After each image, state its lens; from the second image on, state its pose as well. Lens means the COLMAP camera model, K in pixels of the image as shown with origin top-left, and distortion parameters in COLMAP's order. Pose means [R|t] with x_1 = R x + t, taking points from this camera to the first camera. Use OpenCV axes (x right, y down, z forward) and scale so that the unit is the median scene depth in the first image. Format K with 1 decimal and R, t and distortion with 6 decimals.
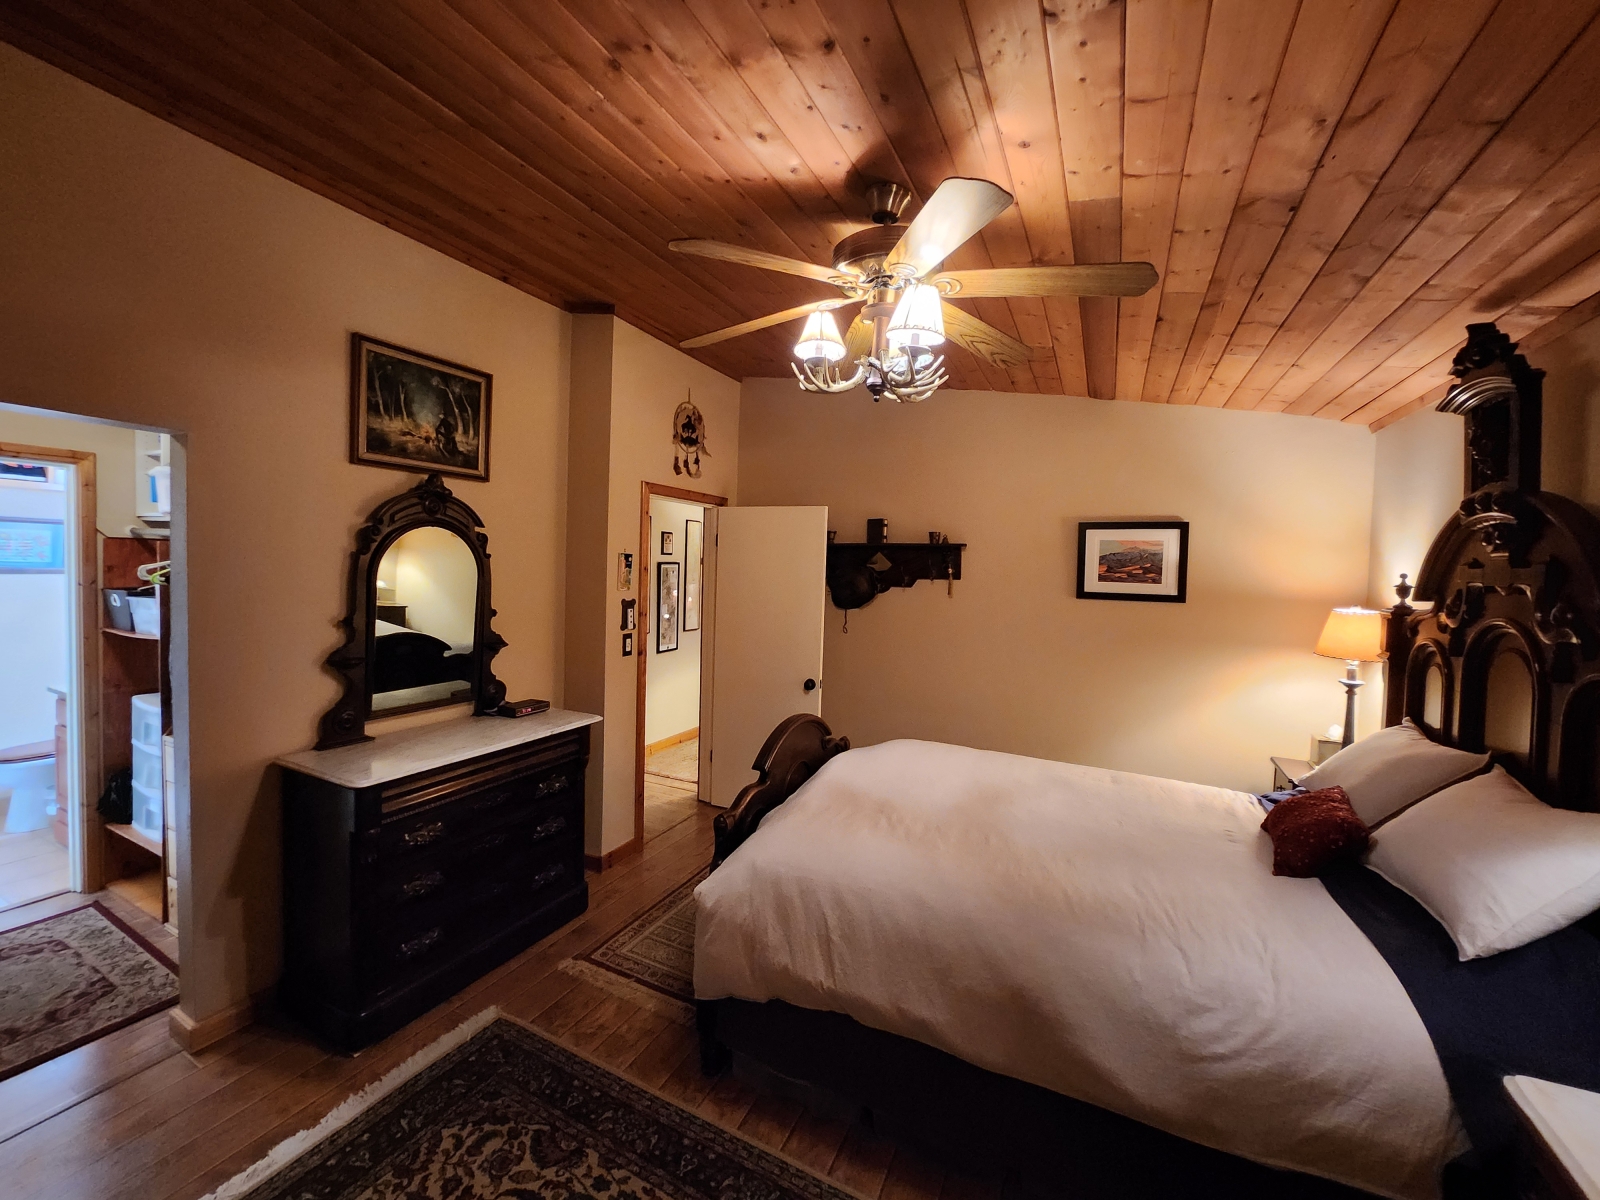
lens RADIAL K [[638.0, 0, 790.2], [0, 638.0, 582.5], [0, 0, 1]] dist [-0.002604, -0.006554]
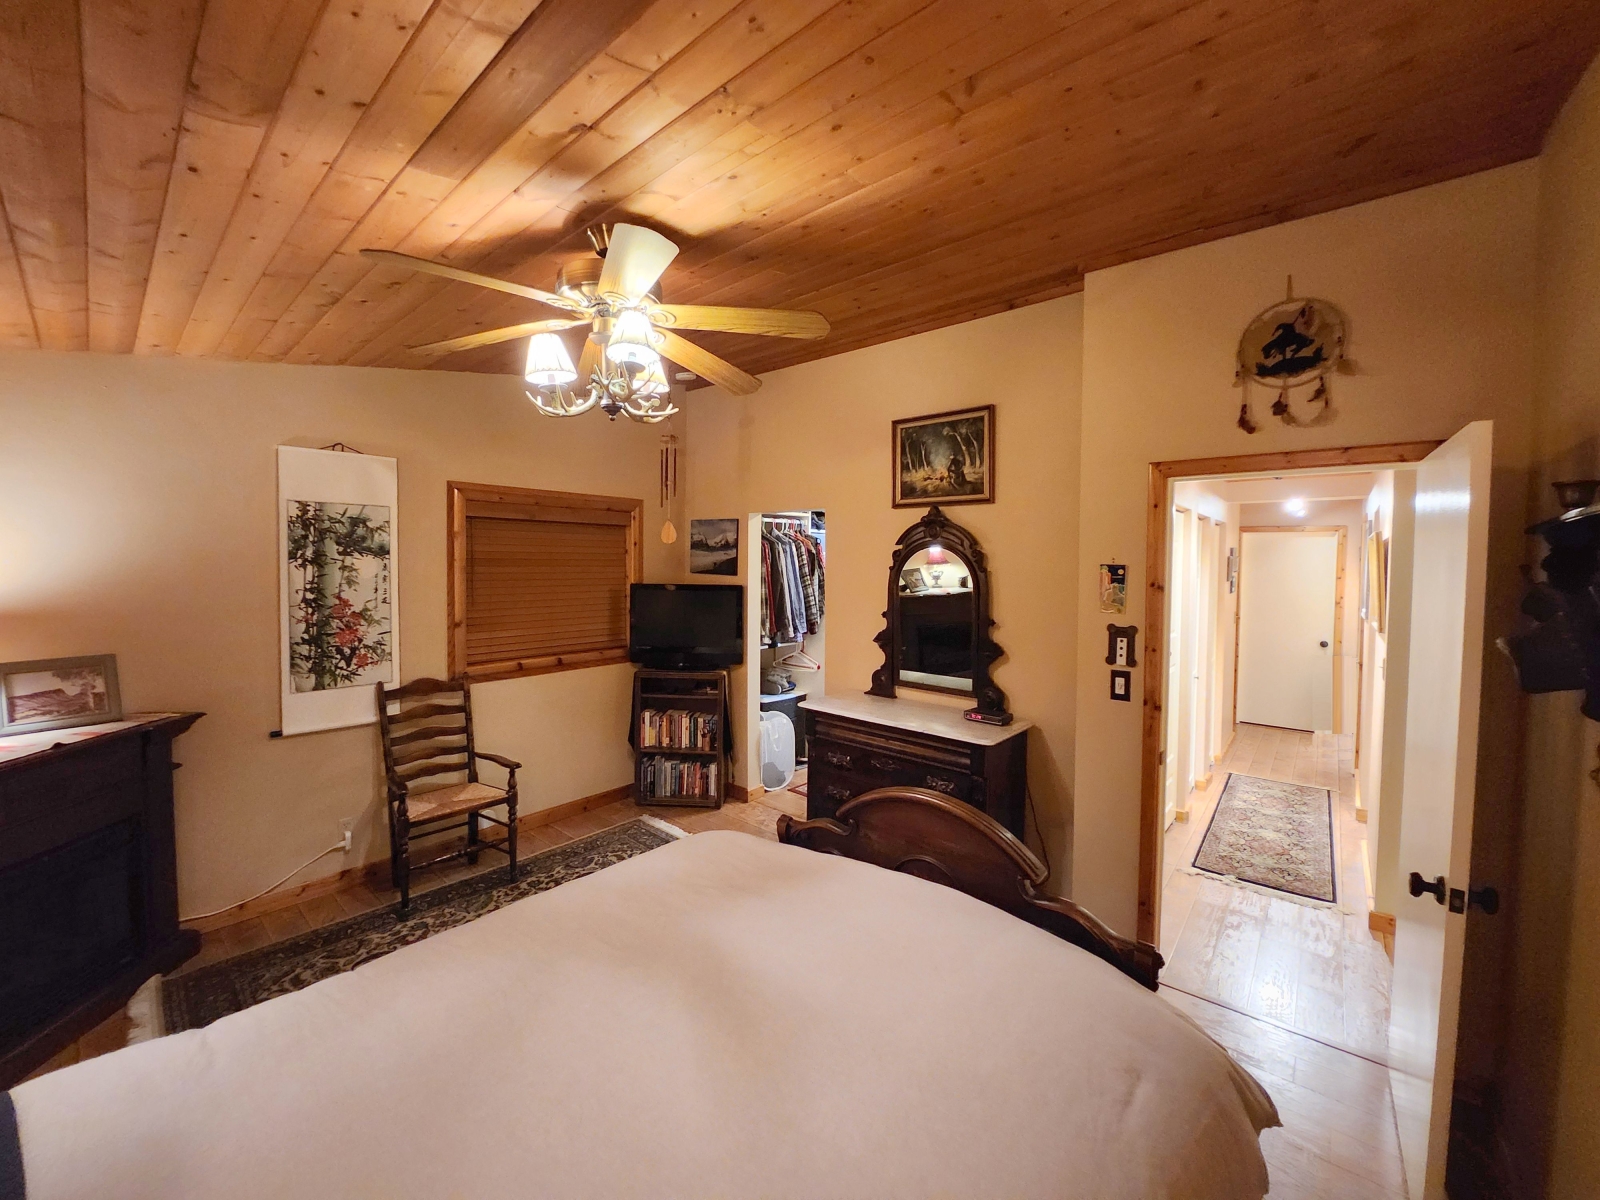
lens RADIAL K [[638.0, 0, 790.2], [0, 638.0, 582.5], [0, 0, 1]] dist [-0.002604, -0.006554]
pose [[-0.253455, -0.001911, -0.967345, 0.661566], [-0.046590, 0.998862, 0.010234, -0.015598], [0.966225, 0.047663, -0.253256, 0.936128]]
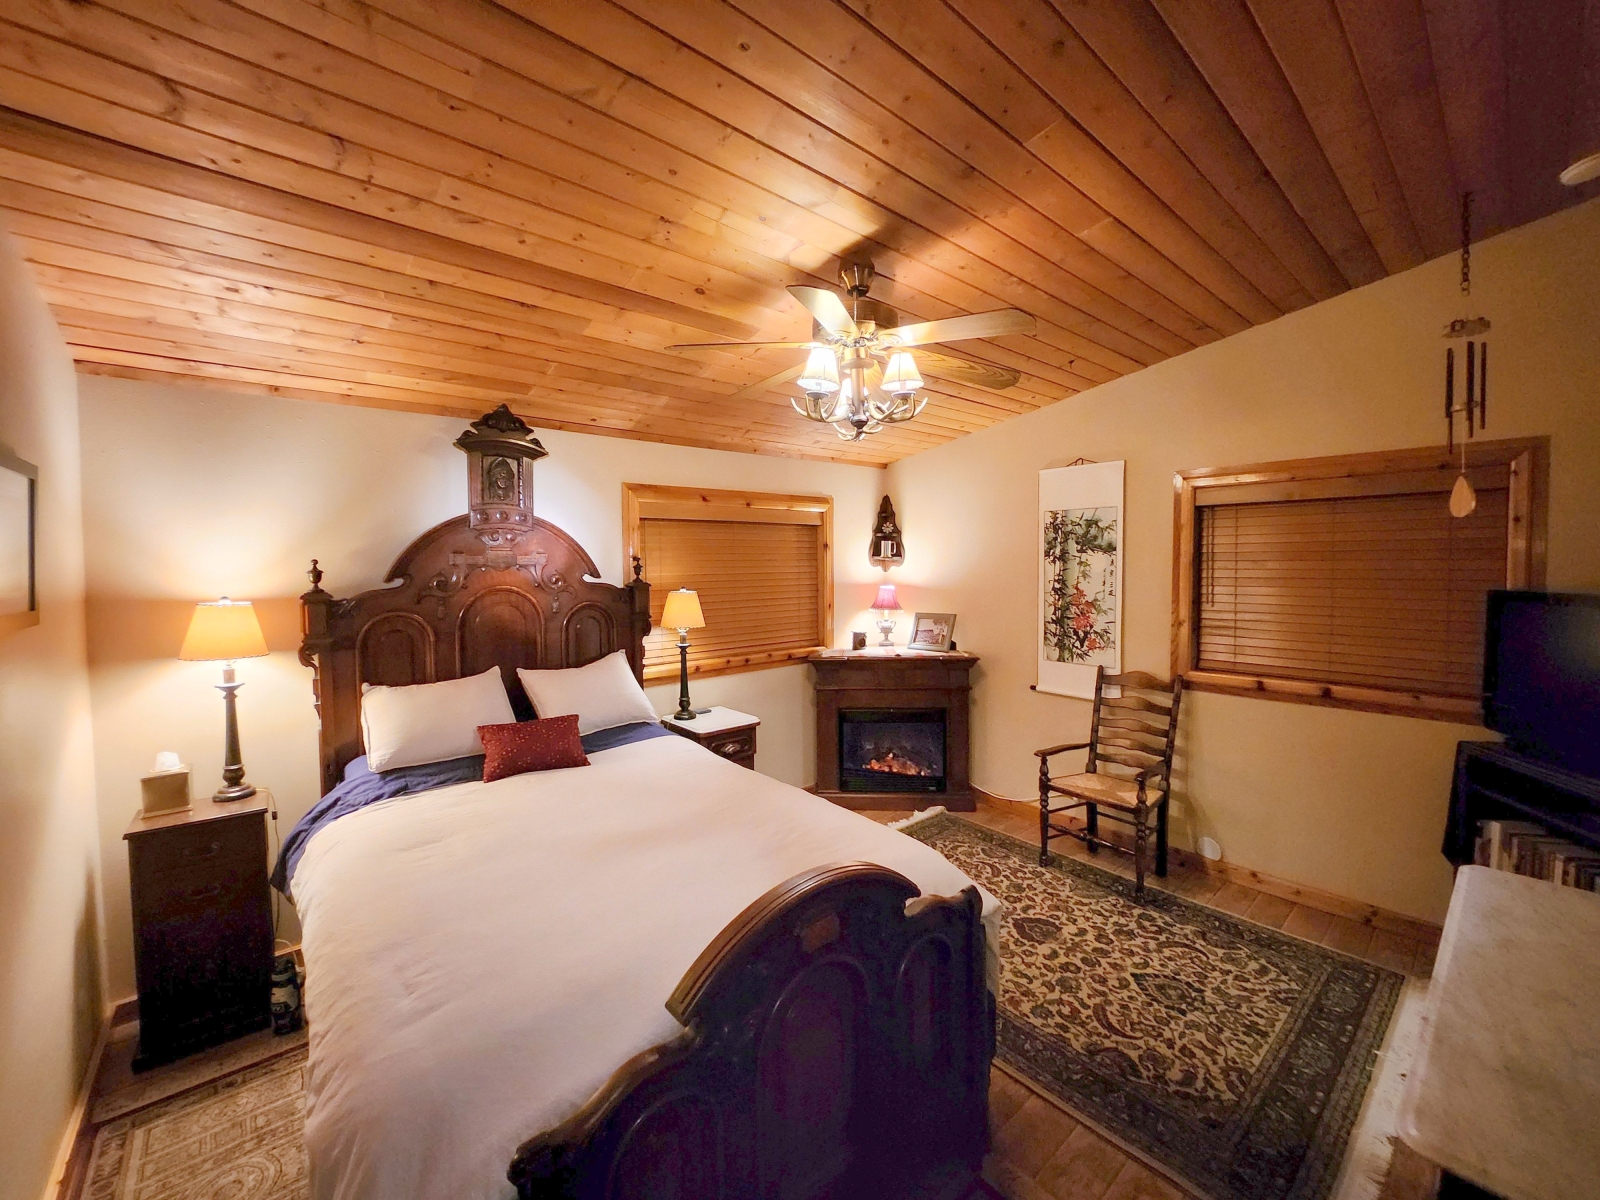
lens RADIAL K [[638.0, 0, 790.2], [0, 638.0, 582.5], [0, 0, 1]] dist [-0.002604, -0.006554]
pose [[-0.918492, -0.034209, 0.393956, -0.147553], [-0.005688, 0.997291, 0.073338, -0.045607], [-0.395397, 0.065120, -0.916199, 1.329053]]
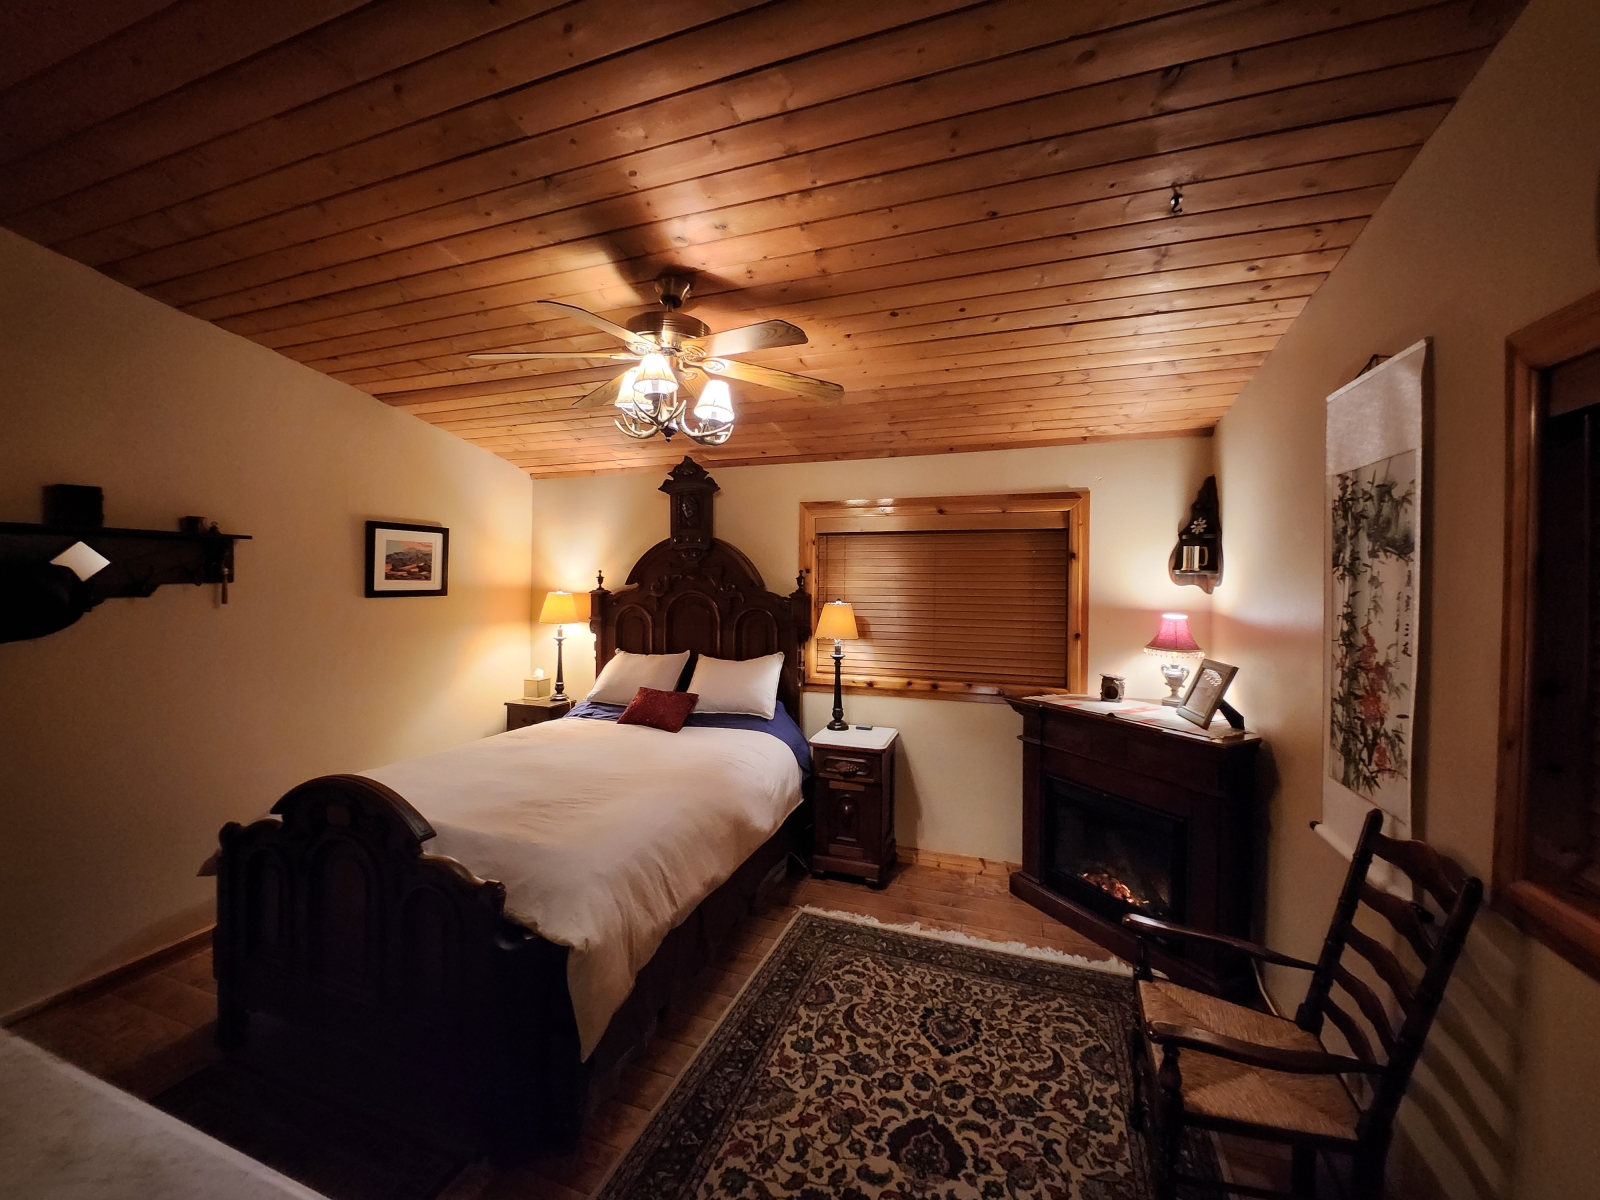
lens RADIAL K [[638.0, 0, 790.2], [0, 638.0, 582.5], [0, 0, 1]] dist [-0.002604, -0.006554]
pose [[-0.112822, -0.030833, 0.993137, -0.691613], [0.018916, 0.999271, 0.033172, -0.021685], [-0.993435, 0.022528, -0.112156, 0.537820]]
